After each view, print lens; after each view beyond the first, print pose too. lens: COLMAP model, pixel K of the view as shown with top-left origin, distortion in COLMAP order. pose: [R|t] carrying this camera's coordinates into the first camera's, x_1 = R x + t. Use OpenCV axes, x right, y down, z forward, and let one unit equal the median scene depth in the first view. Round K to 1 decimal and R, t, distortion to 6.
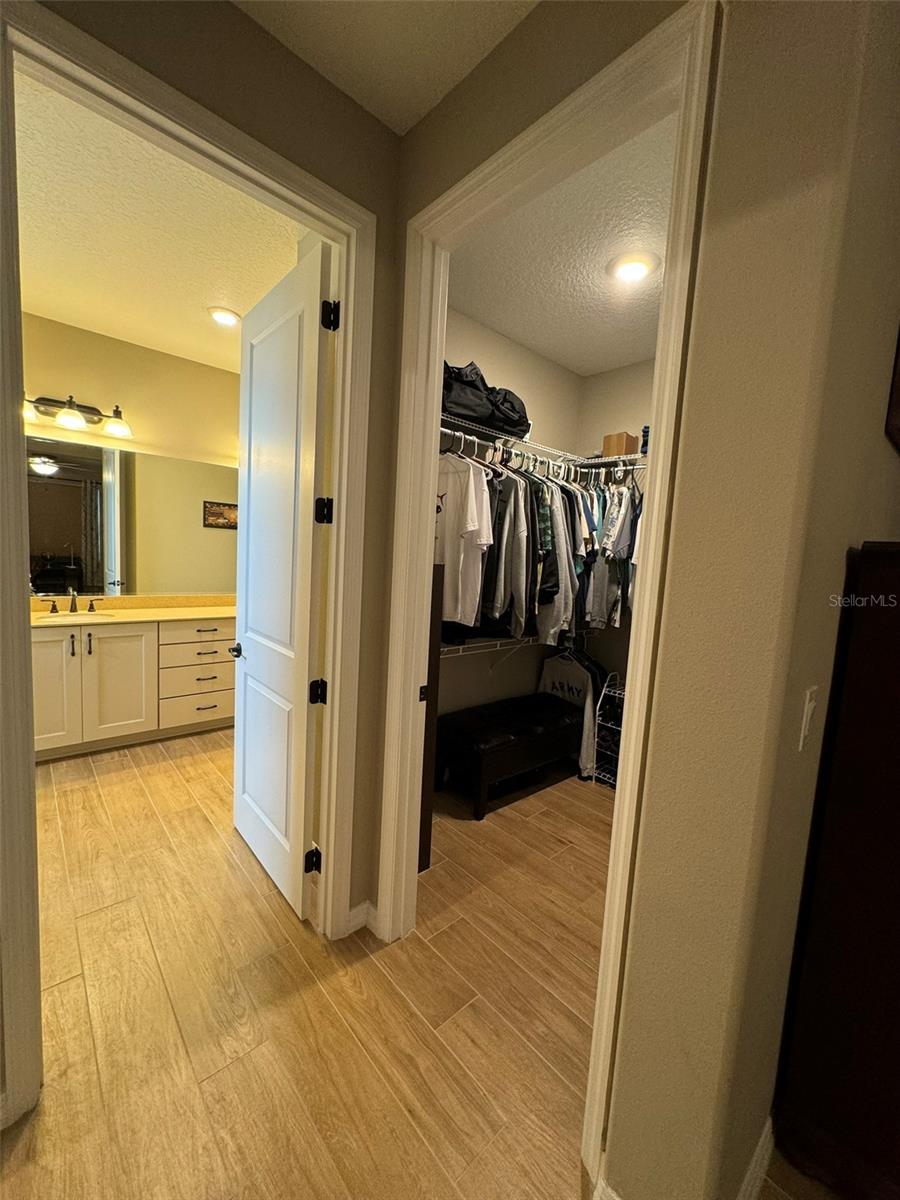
lens RADIAL K [[478.2, 0, 450.0], [0, 478.2, 600.0], [0, 0, 1]] dist [-0.000793, 0.000352]
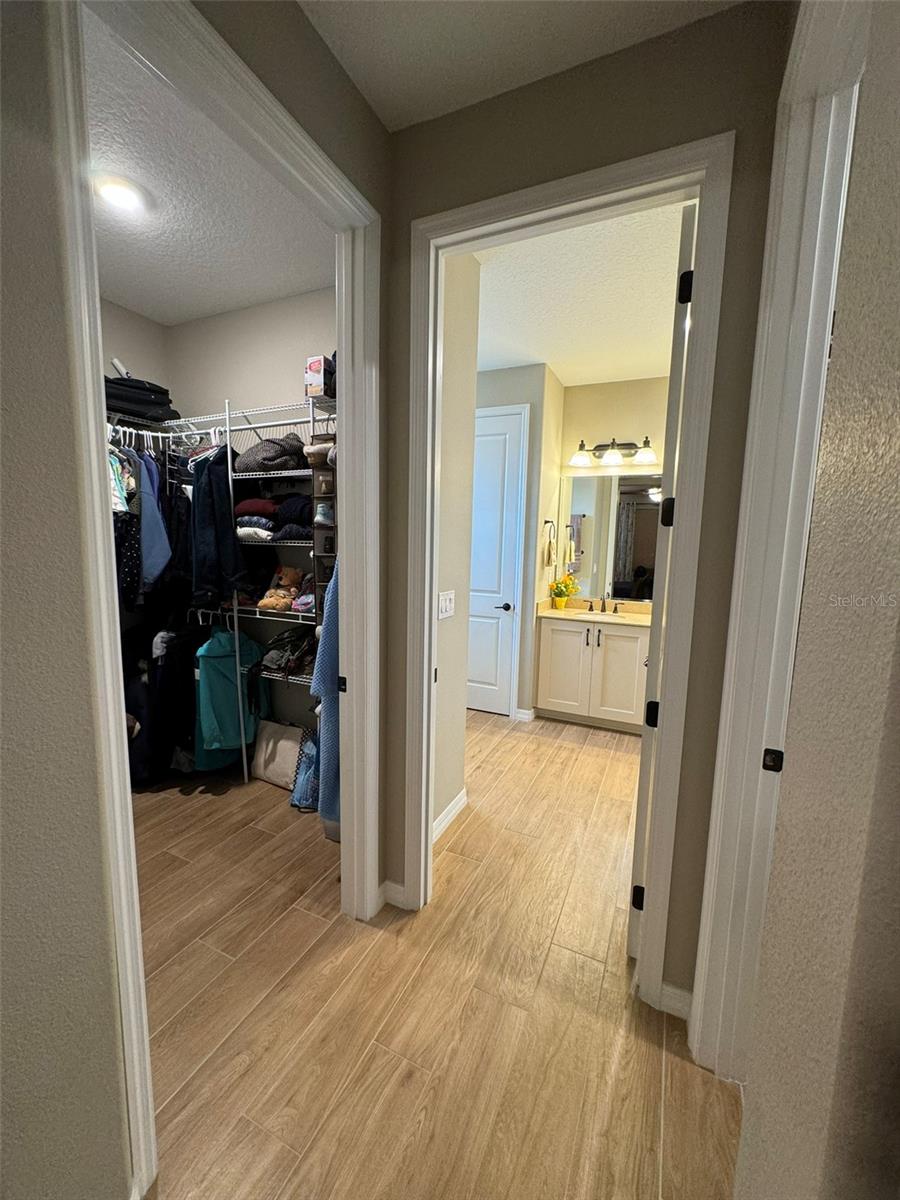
lens RADIAL K [[478.2, 0, 450.0], [0, 478.2, 600.0], [0, 0, 1]] dist [-0.000793, 0.000352]
pose [[0.385038, 0.064053, -0.920675, 0.222366], [-0.092713, 0.995227, 0.030466, -0.007604], [0.918232, 0.073628, 0.389139, 0.163022]]
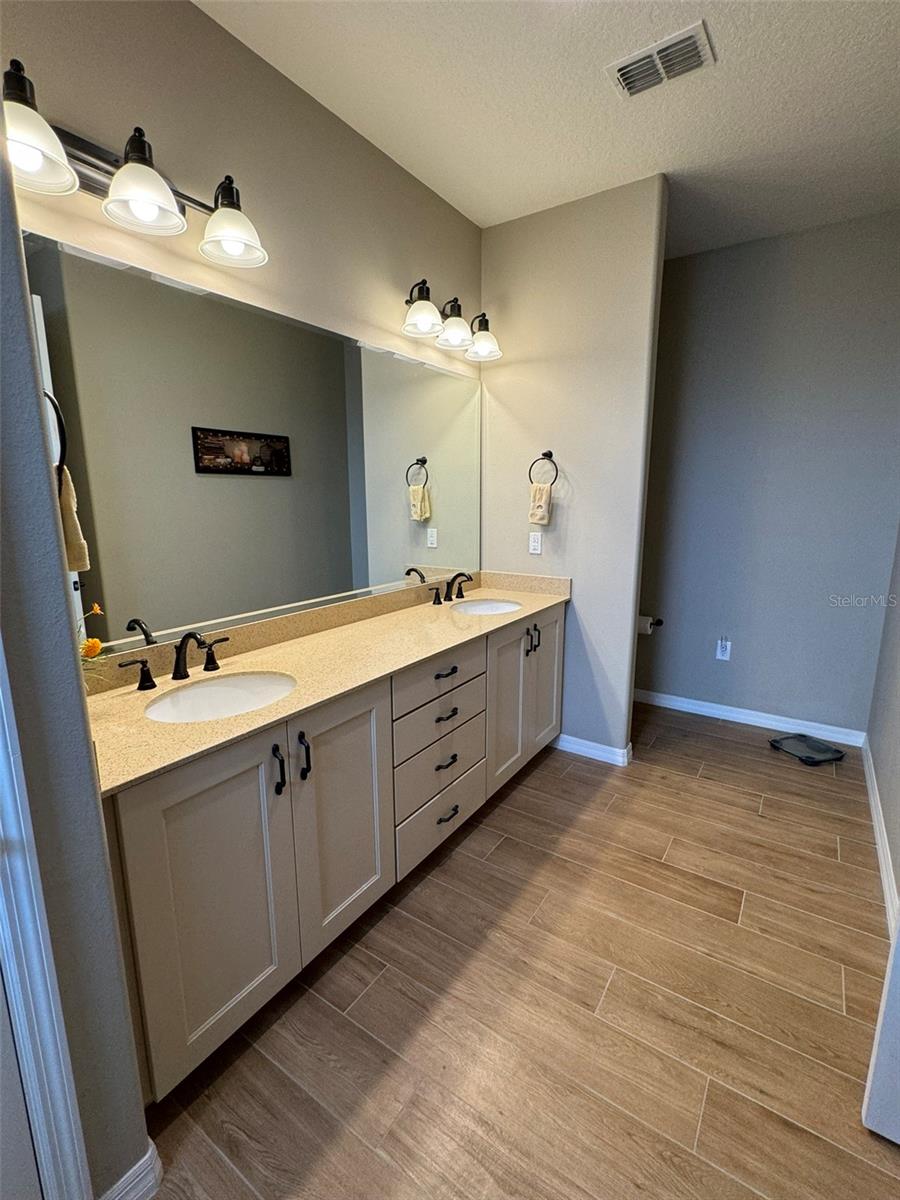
lens RADIAL K [[543.3, 0, 450.0], [0, 543.3, 600.0], [0, 0, 1]] dist [-0.000553, -0.000708]
pose [[0.969364, -0.107924, 0.220648, -0.716972], [0.084921, 0.990160, 0.111228, -0.087963], [-0.230481, -0.089082, 0.968991, 0.515061]]
